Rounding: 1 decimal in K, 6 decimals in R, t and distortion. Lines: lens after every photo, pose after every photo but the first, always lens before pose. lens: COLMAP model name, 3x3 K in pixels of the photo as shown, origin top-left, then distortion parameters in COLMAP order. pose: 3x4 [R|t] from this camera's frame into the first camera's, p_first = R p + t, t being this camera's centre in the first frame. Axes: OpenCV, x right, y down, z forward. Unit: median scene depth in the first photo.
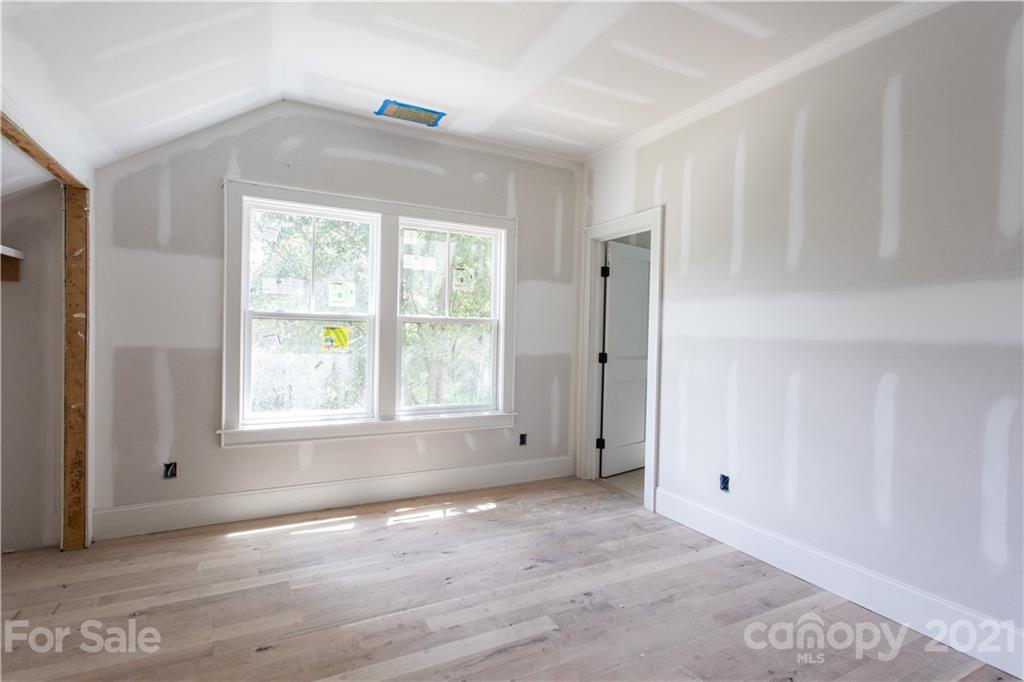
lens RADIAL K [[480.7, 0, 517.2], [0, 480.7, 342.0], [0, 0, 1]] dist [0.003874, 0.000341]
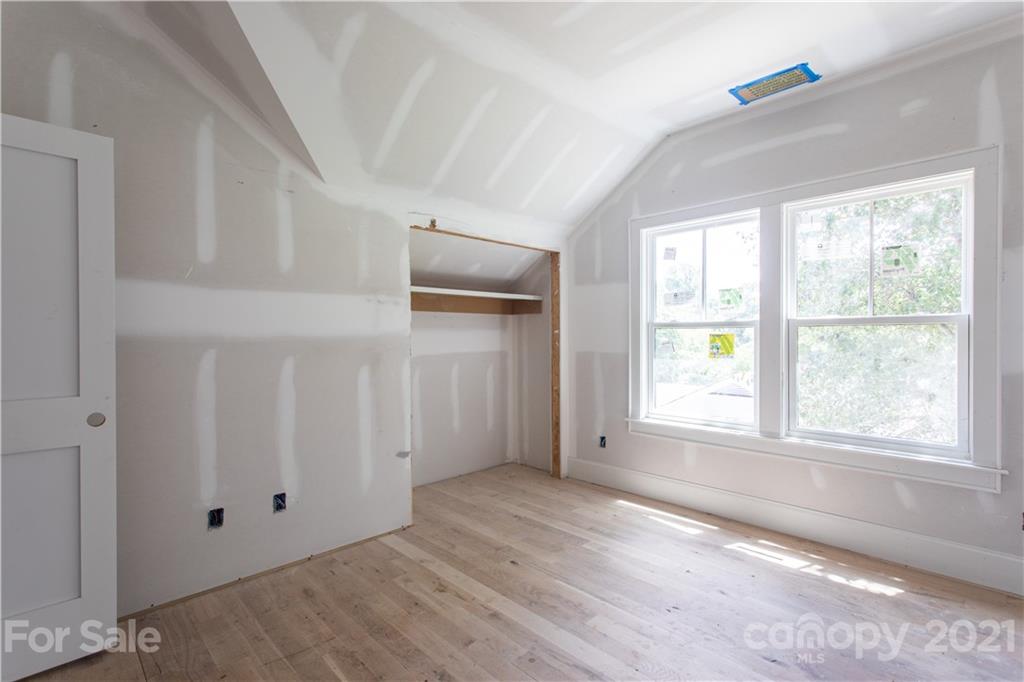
lens RADIAL K [[480.7, 0, 517.2], [0, 480.7, 342.0], [0, 0, 1]] dist [0.003874, 0.000341]
pose [[0.310377, -0.008110, -0.950579, 0.479478], [-0.001801, 0.999957, -0.009119, -0.005755], [0.950612, 0.004542, 0.310349, 0.316052]]
